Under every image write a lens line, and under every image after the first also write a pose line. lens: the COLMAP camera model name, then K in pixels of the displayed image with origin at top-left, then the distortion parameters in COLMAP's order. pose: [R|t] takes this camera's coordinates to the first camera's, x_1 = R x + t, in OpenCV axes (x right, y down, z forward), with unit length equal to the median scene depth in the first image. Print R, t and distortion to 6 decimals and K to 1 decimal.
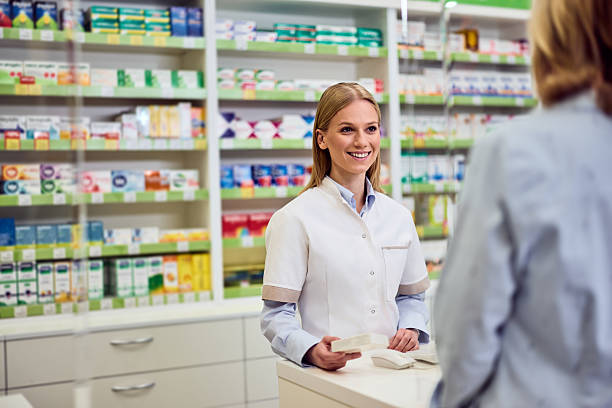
lens RADIAL K [[890.8, 0, 282.9], [0, 890.8, 201.0], [0, 0, 1]] dist [-0.038372, 0.000000]
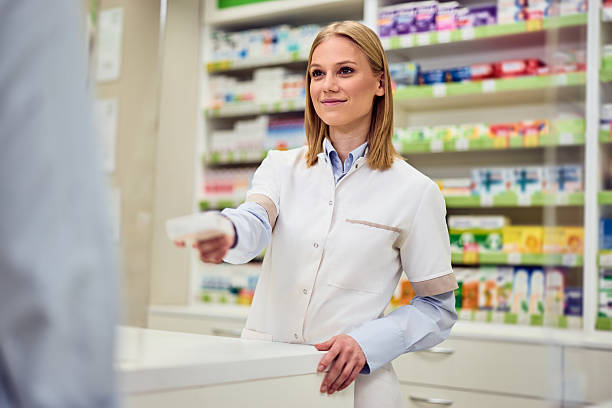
lens RADIAL K [[890.8, 0, 307.1], [0, 890.8, 199.5], [0, 0, 1]] dist [-0.038372, 0.000000]
pose [[0.445770, -0.018041, -0.894966, 0.330351], [-0.065982, 0.996415, -0.052951, 0.063865], [0.892712, 0.082655, 0.442981, 0.311229]]
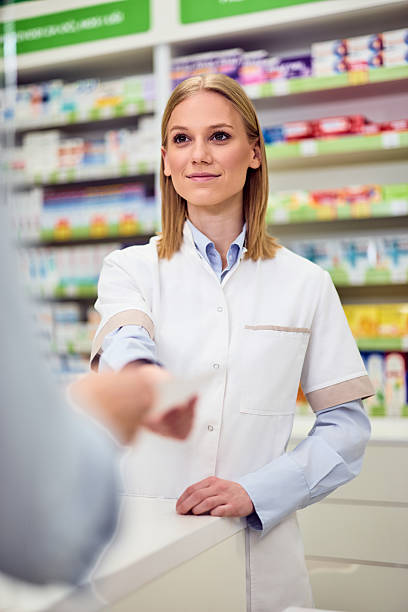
lens RADIAL K [[890.8, 0, 212.3], [0, 890.8, 308.1], [0, 0, 1]] dist [-0.038372, 0.000000]
pose [[0.611022, 0.000420, -0.791613, 0.178223], [-0.009254, 0.999935, -0.006612, 0.037115], [0.791559, 0.011366, 0.610987, 0.316613]]
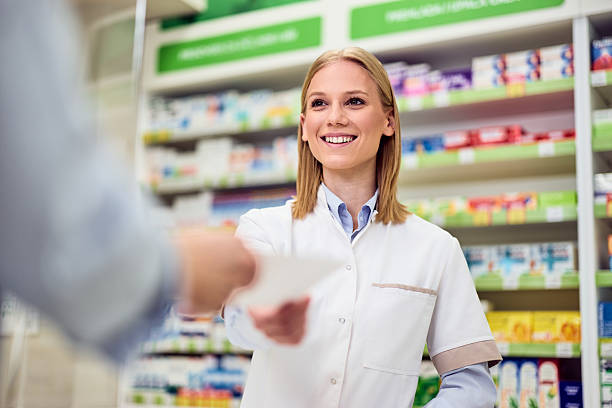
lens RADIAL K [[890.8, 0, 310.3], [0, 890.8, 200.5], [0, 0, 1]] dist [-0.038372, 0.000000]
pose [[0.534743, -0.112877, -0.837442, 0.205193], [-0.062068, 0.983114, -0.172145, 0.078381], [0.842732, 0.144031, 0.518707, 0.329719]]
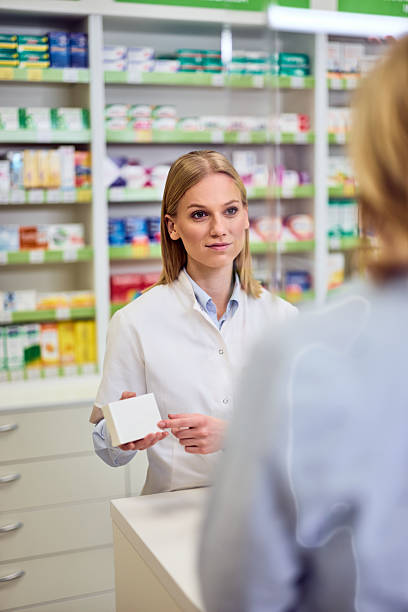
lens RADIAL K [[890.8, 0, 193.4], [0, 890.8, 297.4], [0, 0, 1]] dist [-0.038372, 0.000000]
pose [[0.995794, 0.025546, -0.087991, 0.093086], [-0.015218, 0.993120, 0.116109, -0.069075], [0.090352, -0.114281, 0.989331, 0.152000]]
